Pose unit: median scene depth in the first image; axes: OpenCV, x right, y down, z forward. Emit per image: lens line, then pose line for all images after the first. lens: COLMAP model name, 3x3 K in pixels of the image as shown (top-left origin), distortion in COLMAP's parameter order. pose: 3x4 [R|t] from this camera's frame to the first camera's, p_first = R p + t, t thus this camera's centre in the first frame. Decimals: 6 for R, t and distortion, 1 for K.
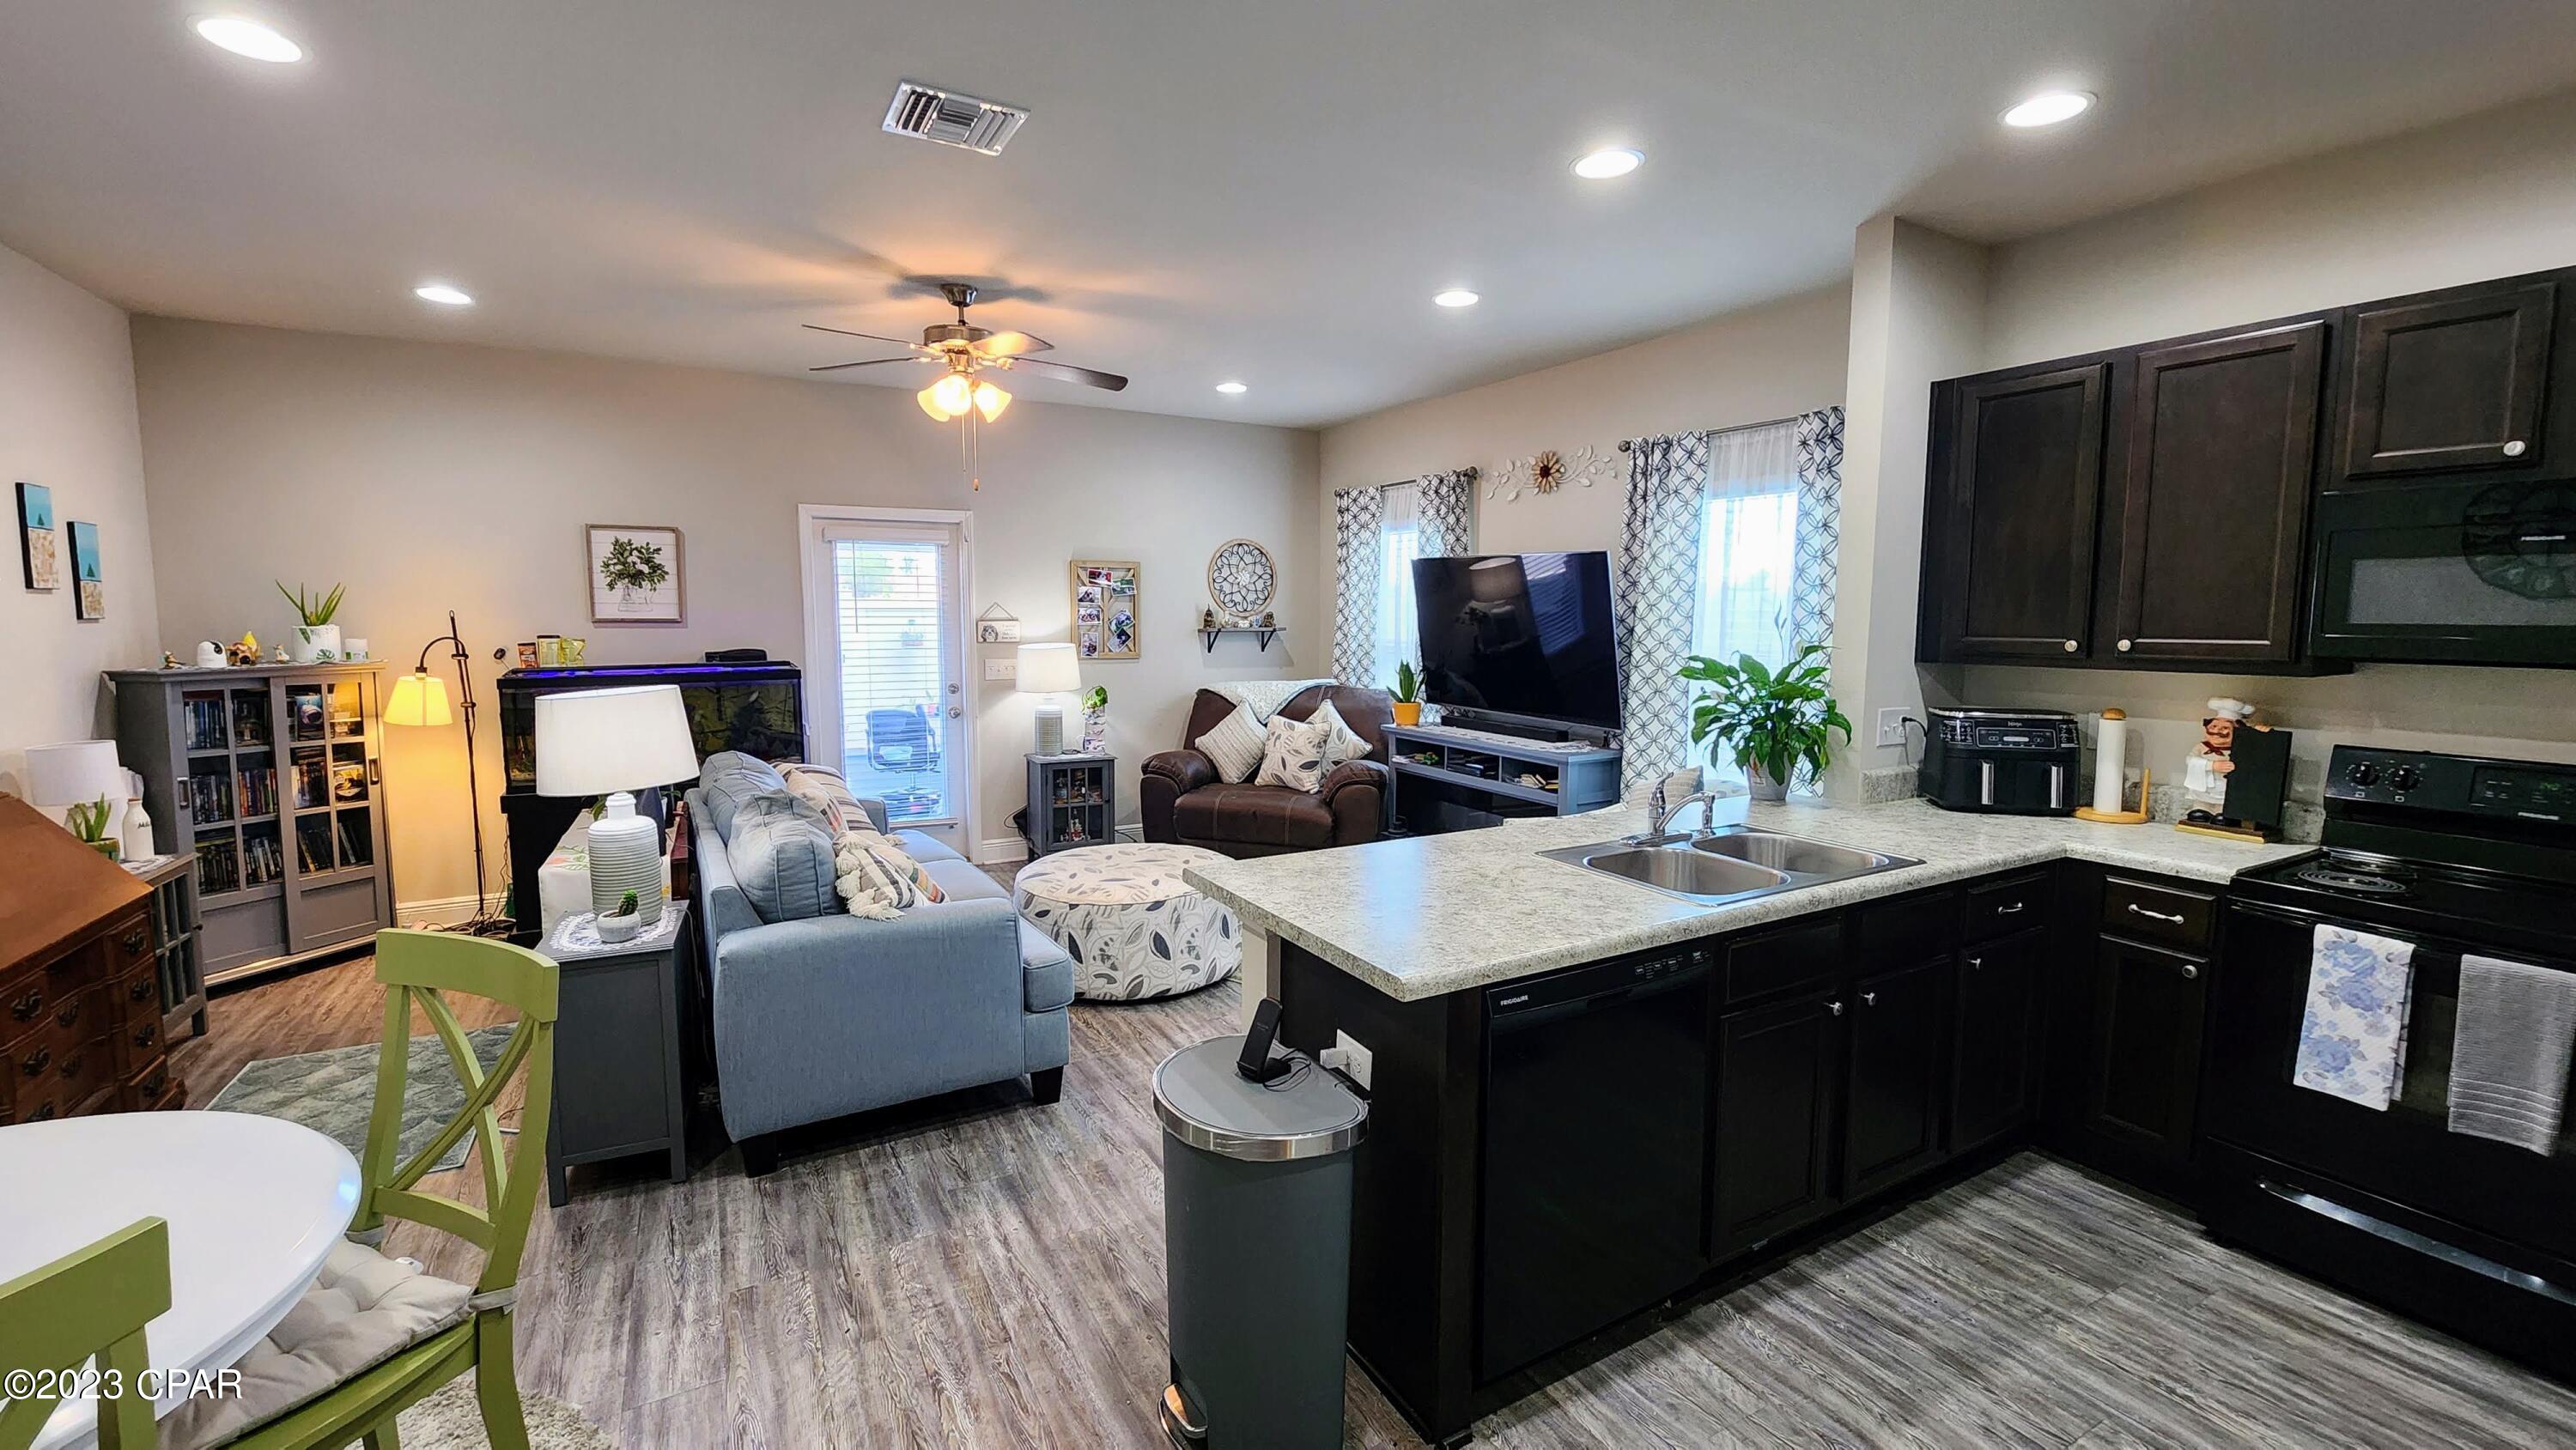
lens RADIAL K [[1052.2, 0, 1276.4], [0, 1052.2, 721.6], [0, 0, 1]] dist [-0.000410, 0.000046]
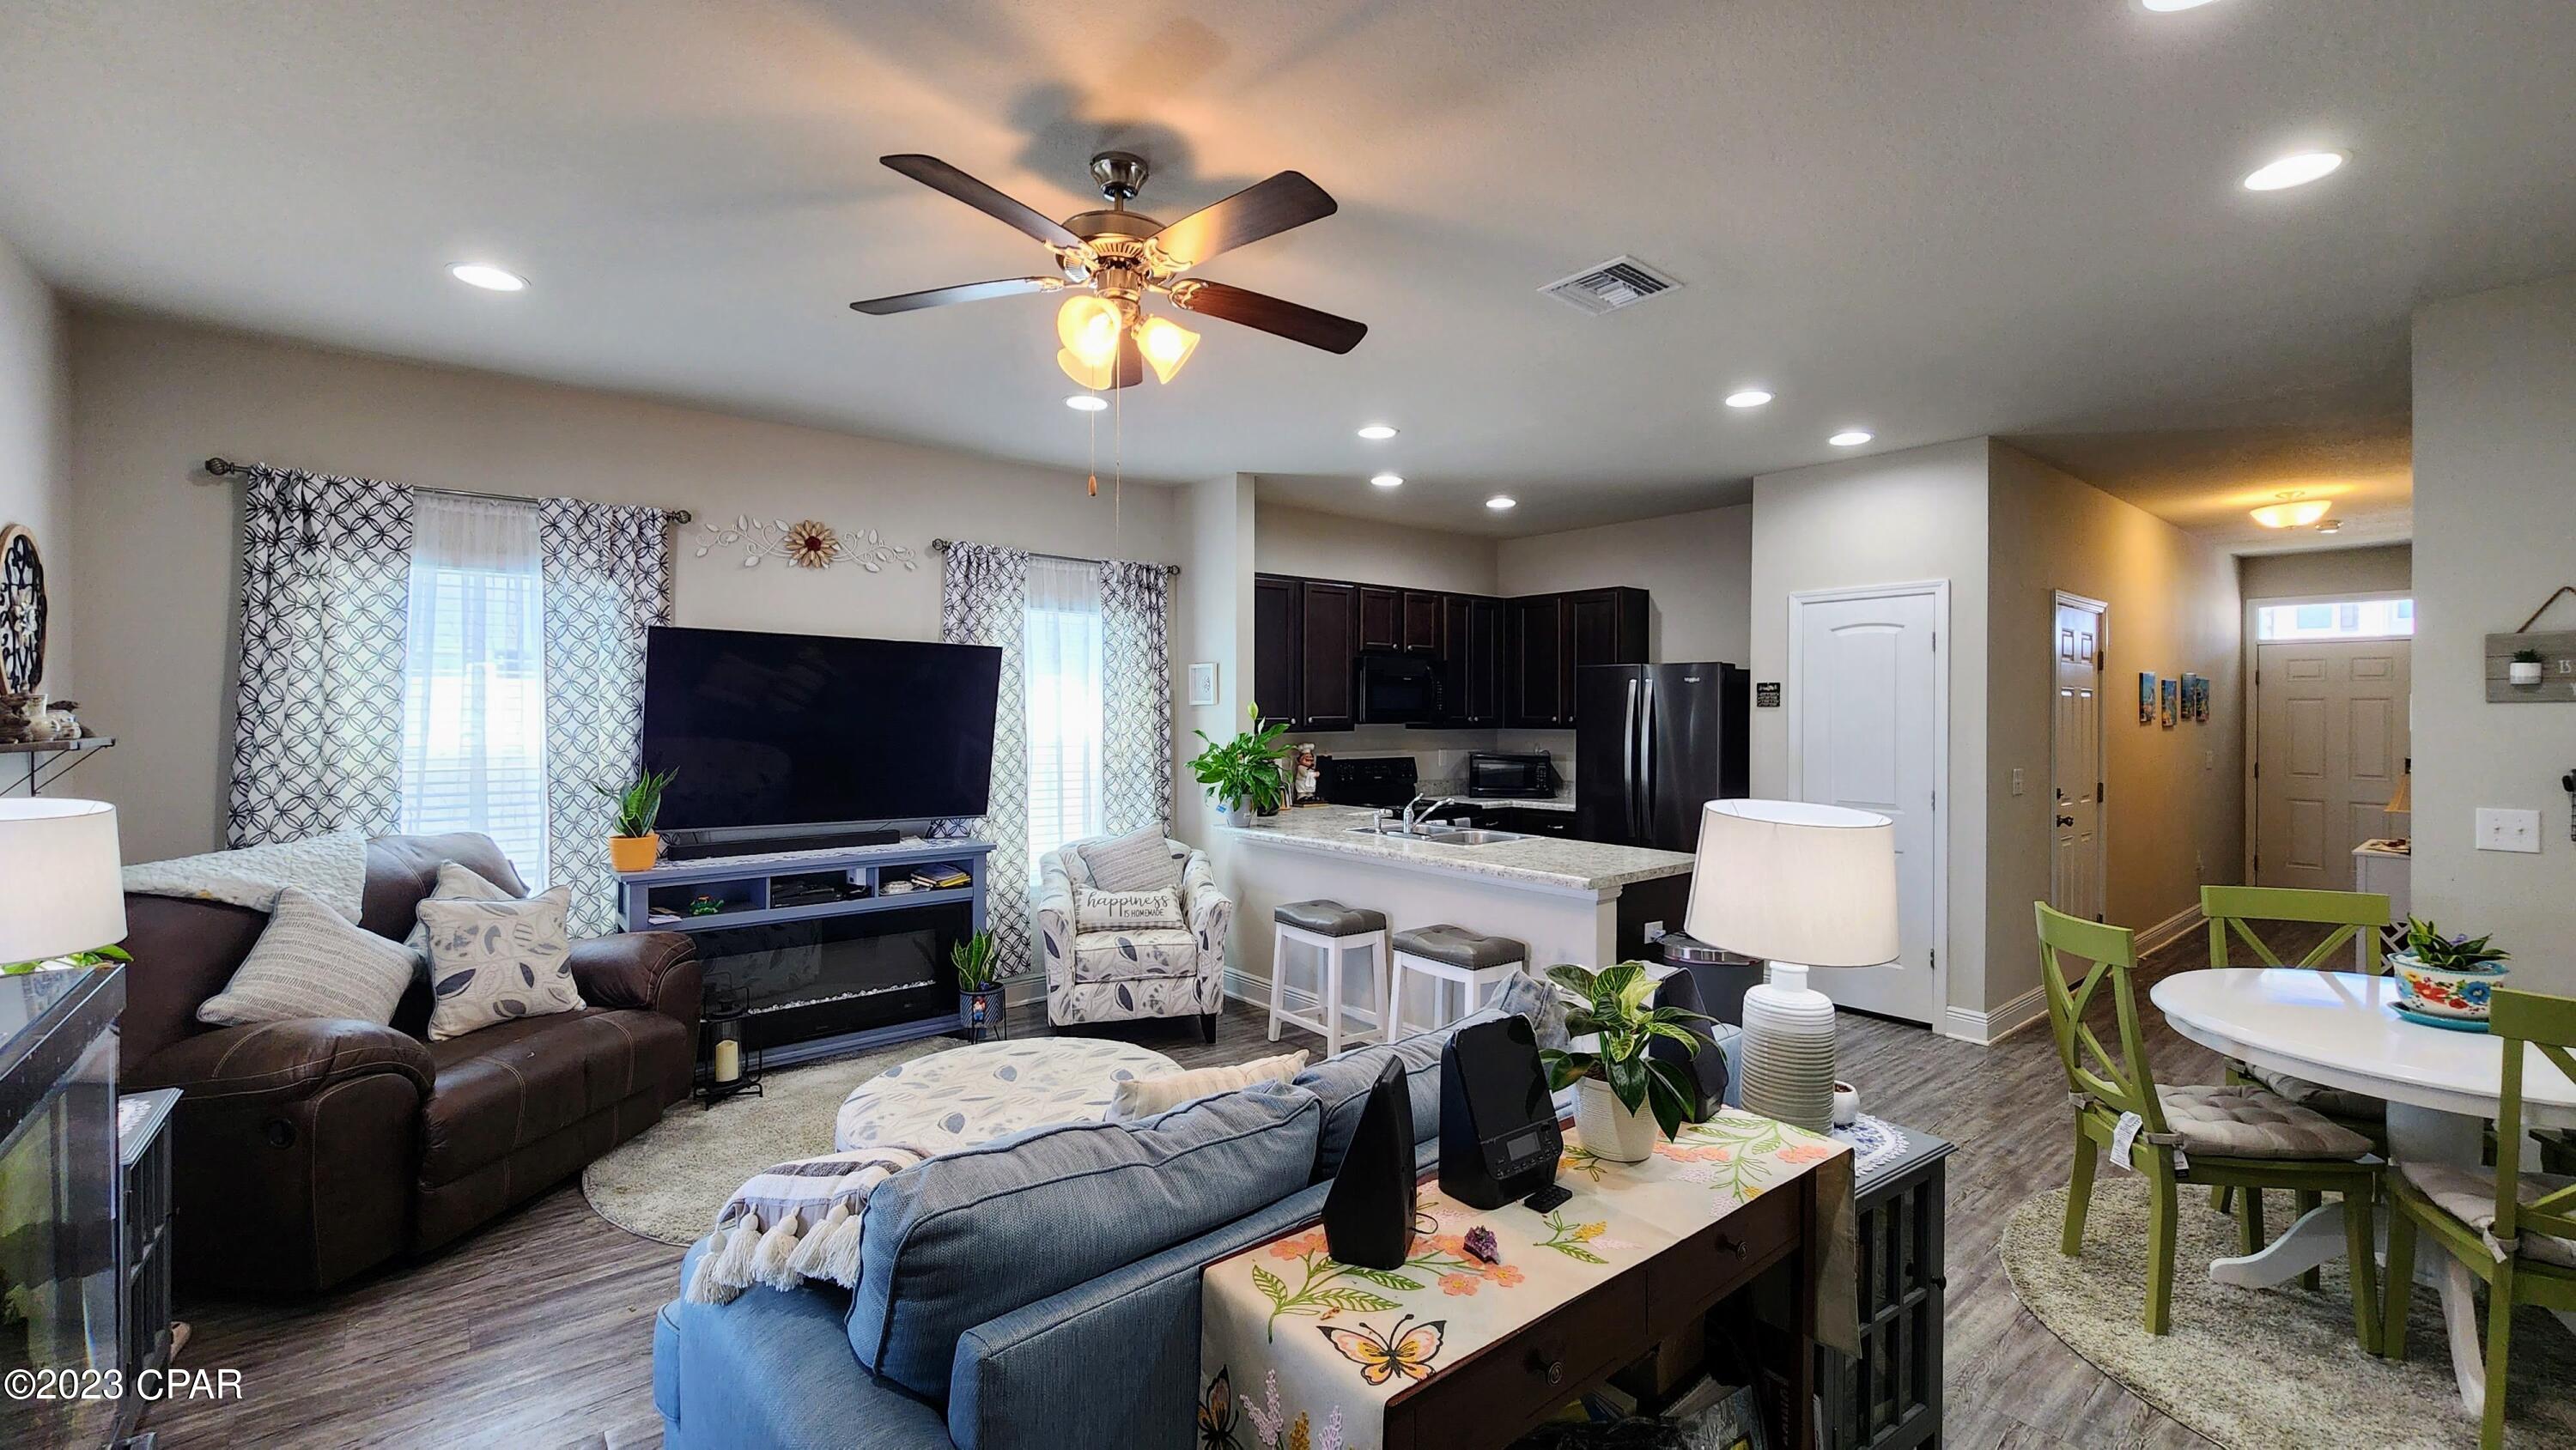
lens RADIAL K [[1052.2, 0, 1276.4], [0, 1052.2, 721.6], [0, 0, 1]] dist [-0.000410, 0.000046]
pose [[-0.184390, 0.000622, 0.982853, -0.650954], [0.113319, 0.993344, 0.020631, -0.062445], [-0.976299, 0.115180, -0.183233, 0.768920]]
